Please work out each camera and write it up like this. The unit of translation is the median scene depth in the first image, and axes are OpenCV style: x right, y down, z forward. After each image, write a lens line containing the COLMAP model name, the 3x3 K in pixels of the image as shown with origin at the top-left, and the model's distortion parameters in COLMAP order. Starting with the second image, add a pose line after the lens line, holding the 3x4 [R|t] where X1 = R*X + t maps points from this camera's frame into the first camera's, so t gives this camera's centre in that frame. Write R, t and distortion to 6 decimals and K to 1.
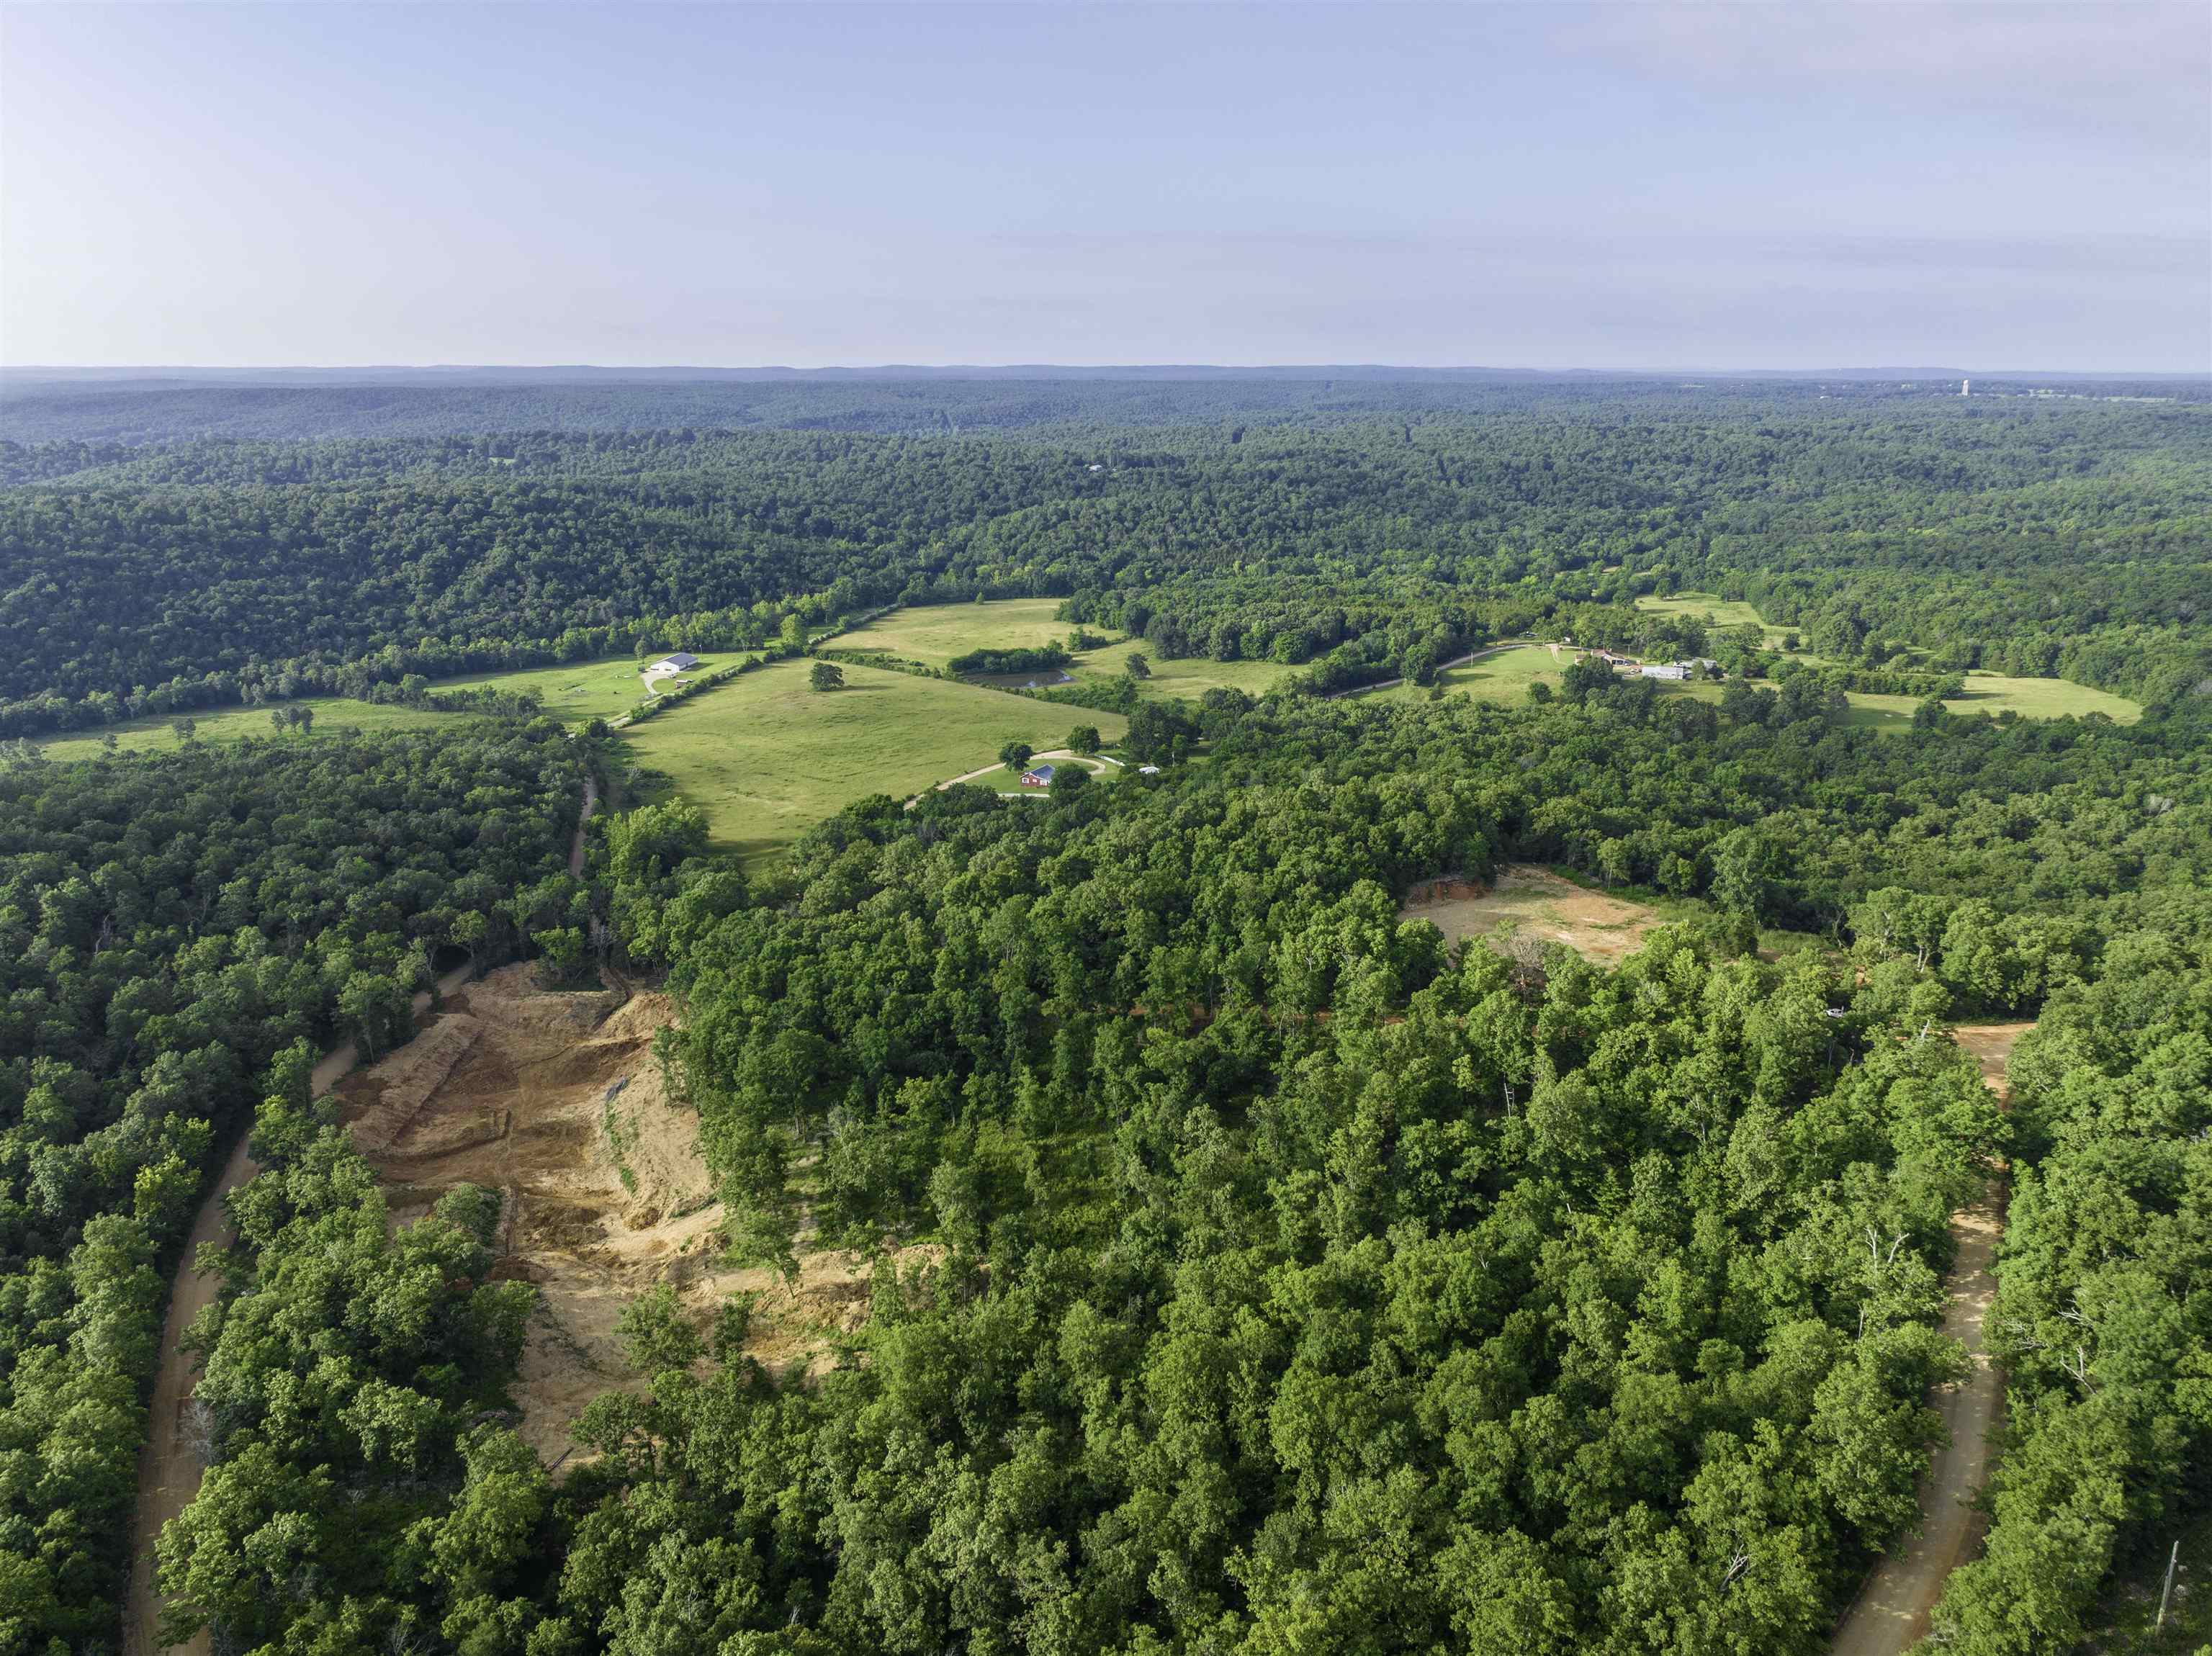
lens RADIAL K [[1549.3, 0, 1114.9], [0, 1549.3, 821.0], [0, 0, 1]] dist [-0.029268, 0.006688]
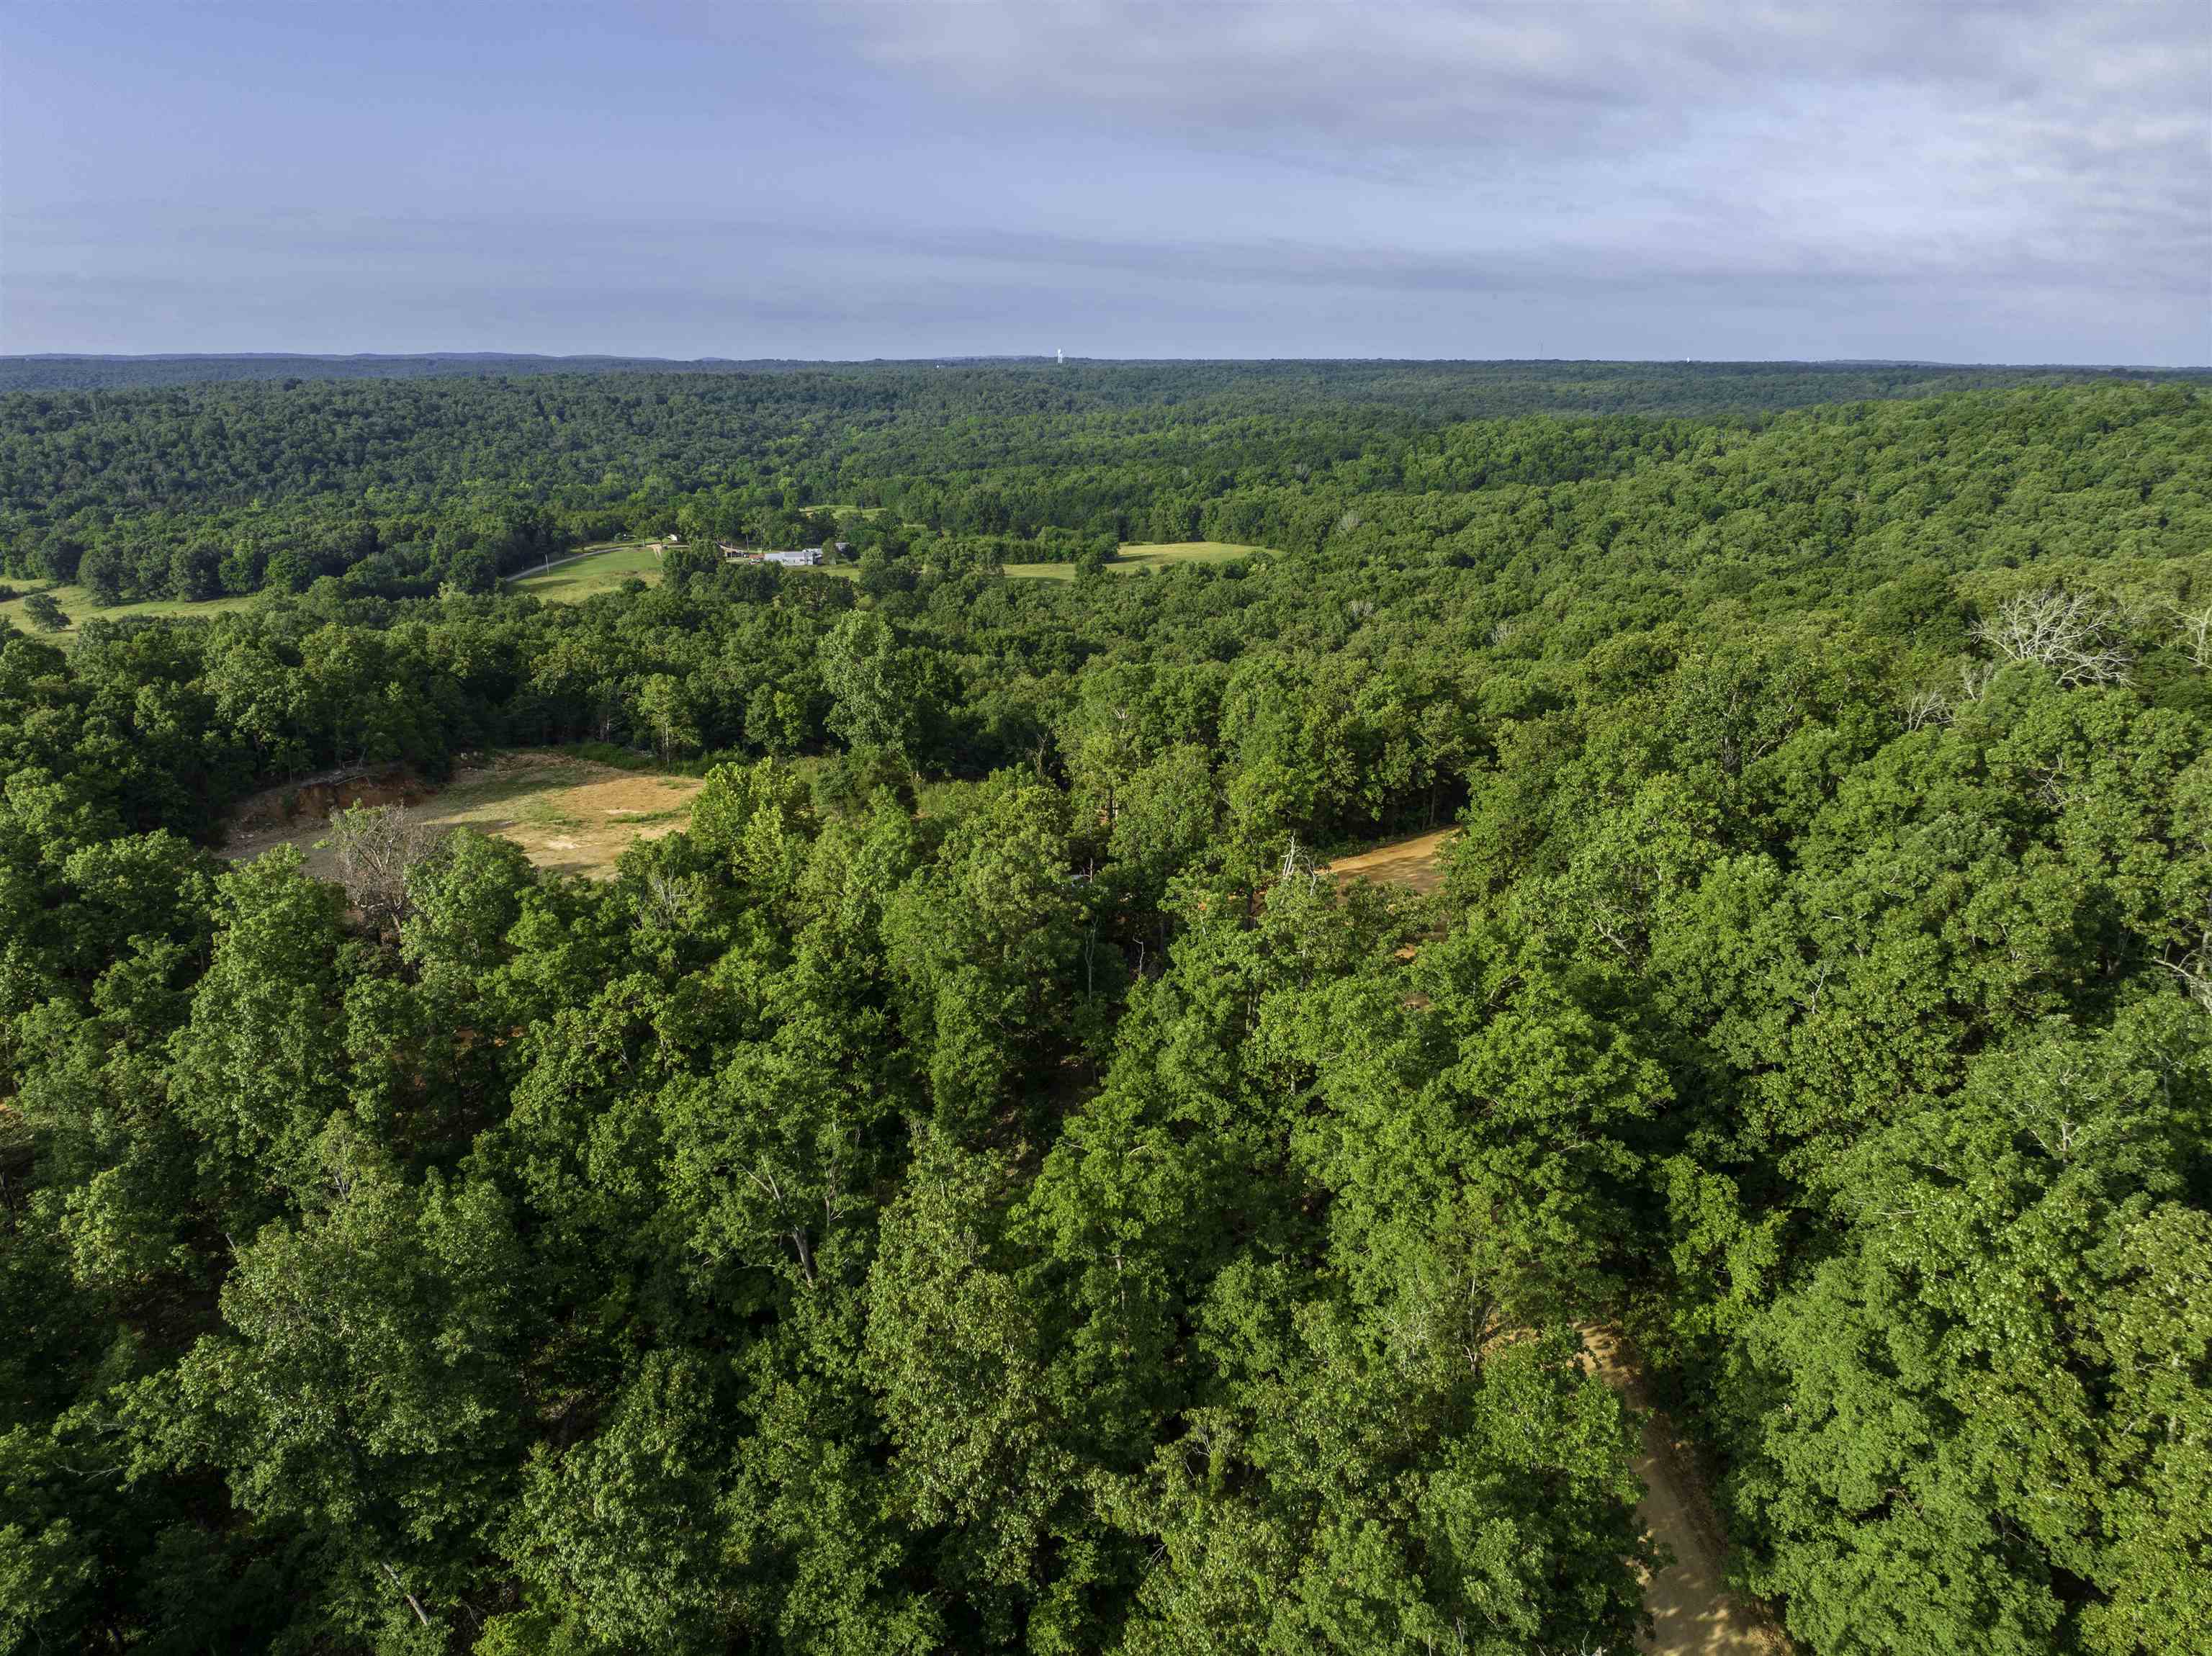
lens RADIAL K [[1538.5, 0, 1106.0], [0, 1538.5, 828.0], [0, 0, 1]] dist [-0.034950, 0.000709]
pose [[0.867457, -0.142600, 0.476638, 0.086783], [0.140605, 0.989255, 0.040070, 0.031102], [-0.477230, 0.032258, 0.878186, 0.198537]]
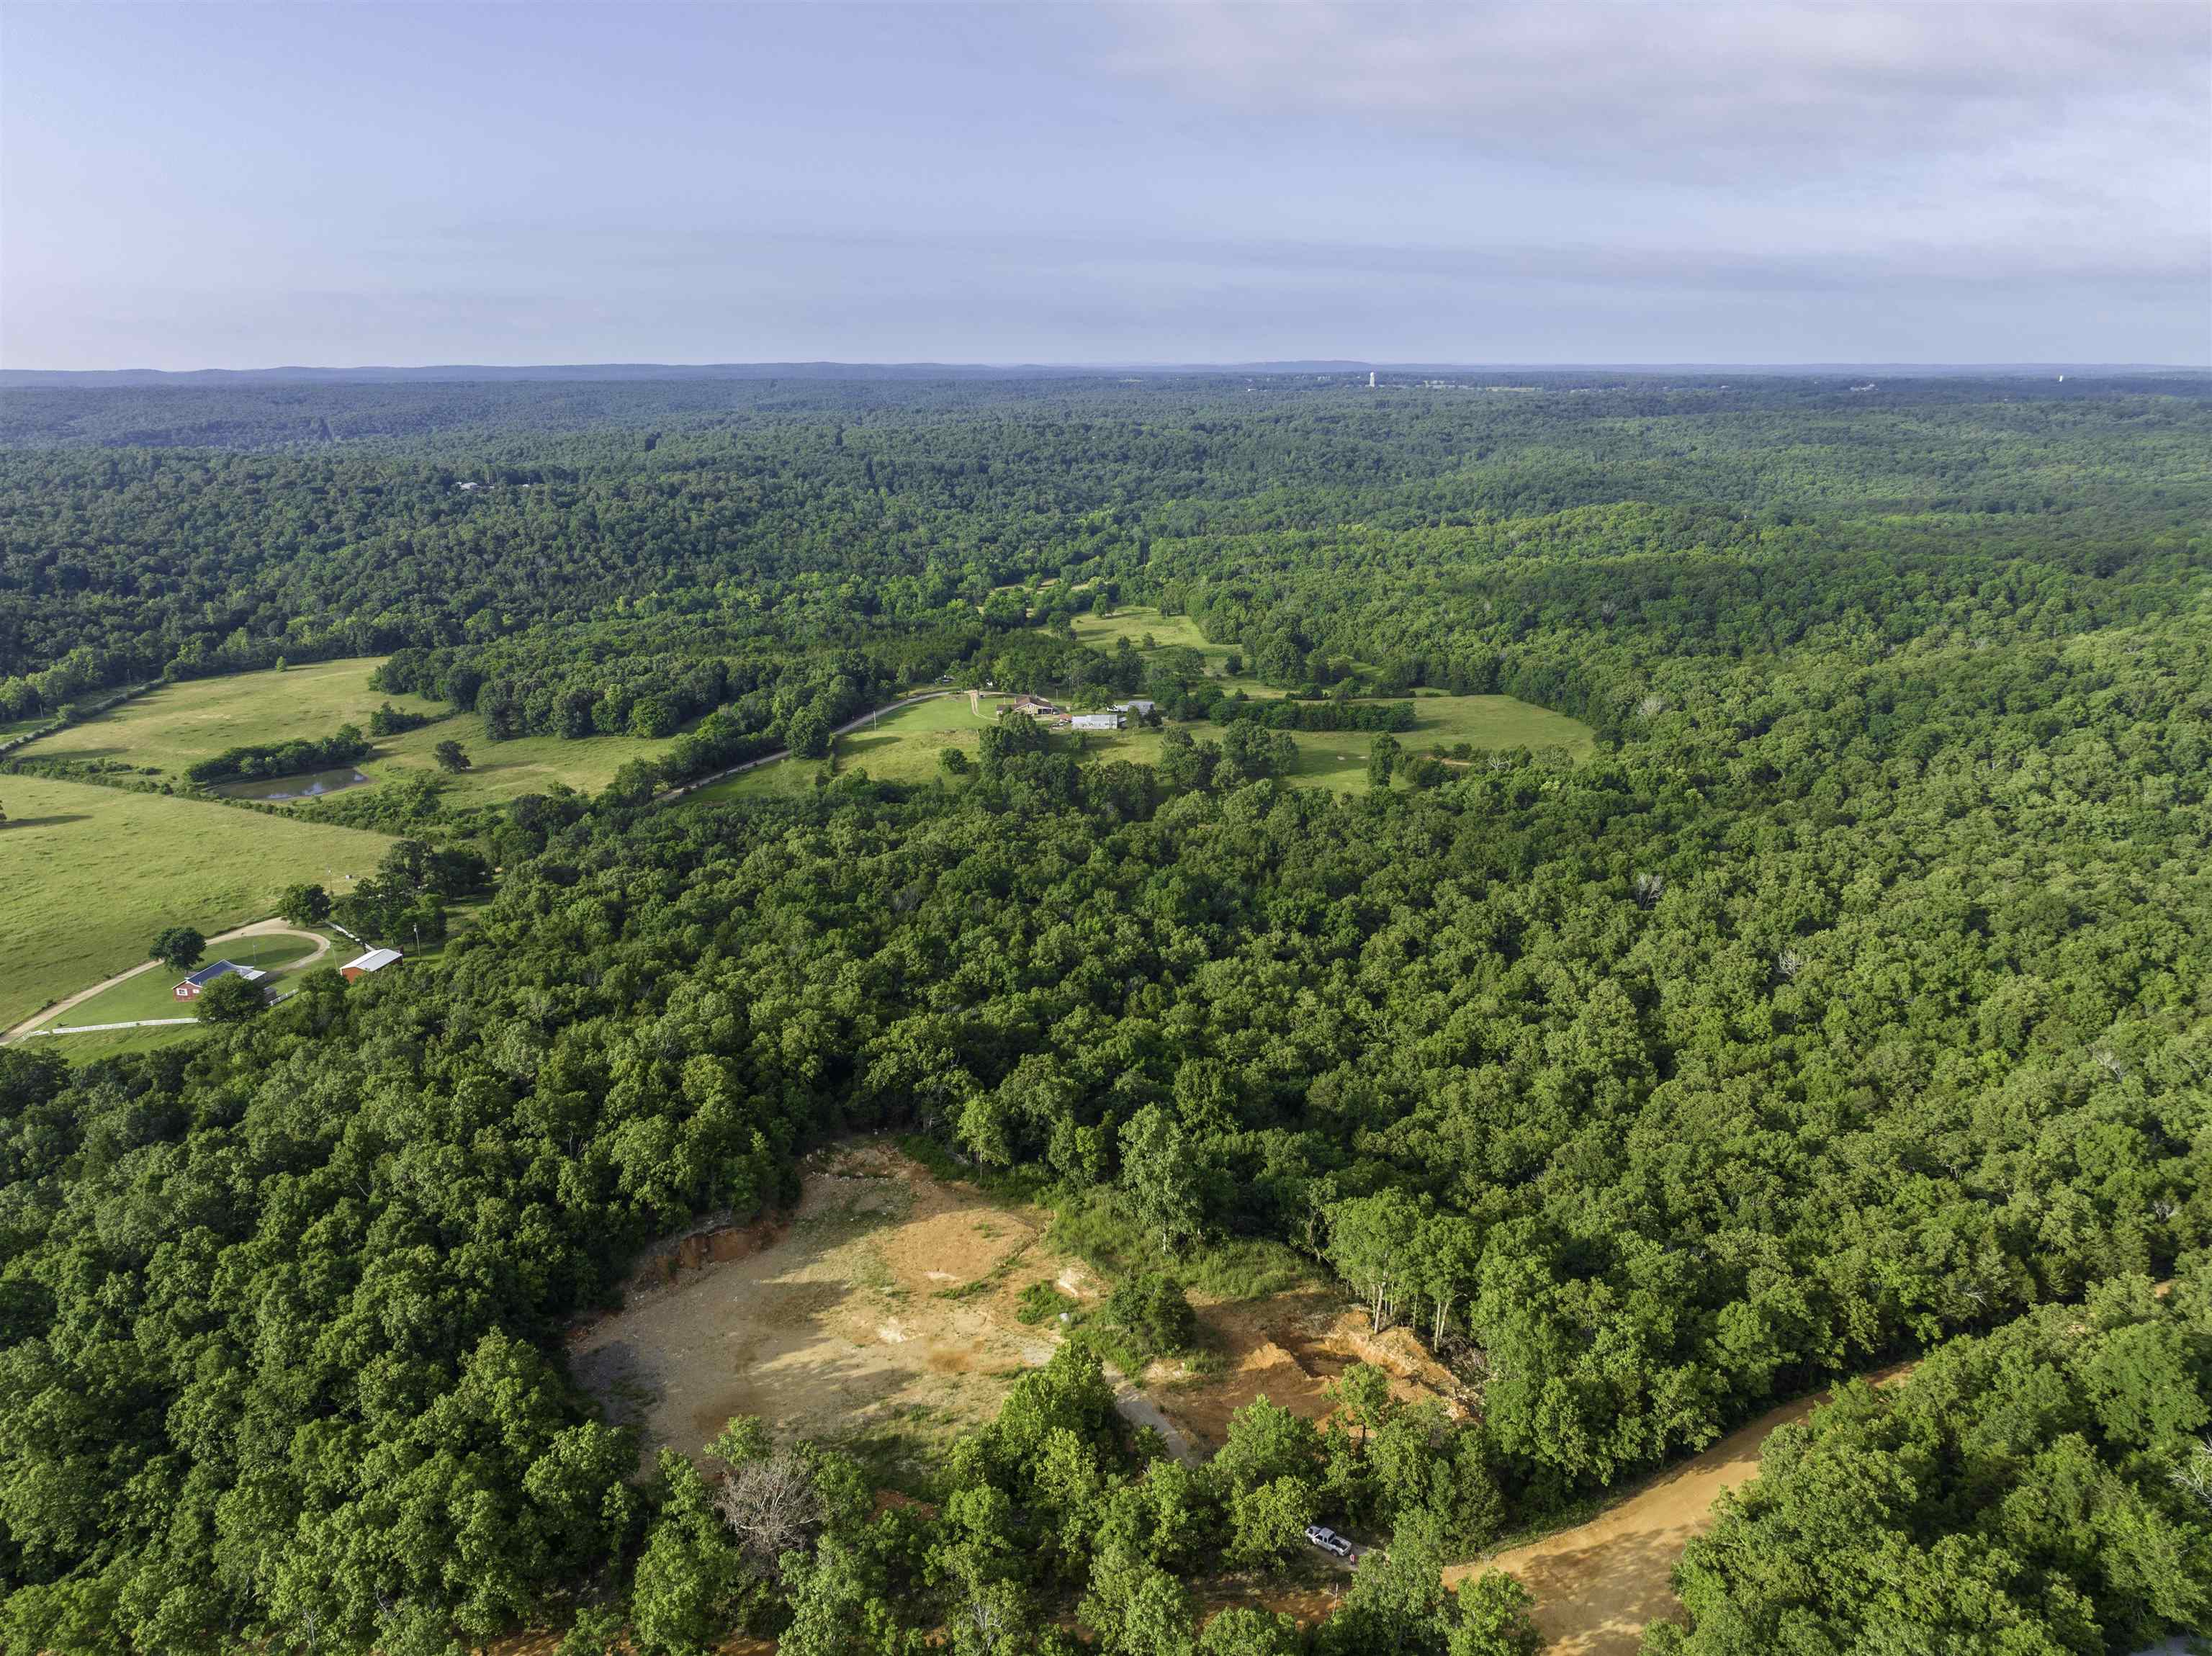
lens RADIAL K [[1537.2, 0, 1106.0], [0, 1537.2, 816.9], [0, 0, 1]] dist [-0.046712, 0.037269]
pose [[0.947241, -0.092583, 0.306859, 0.086806], [0.092099, 0.995620, 0.016089, -0.051671], [-0.307005, 0.013021, 0.951619, 0.173732]]
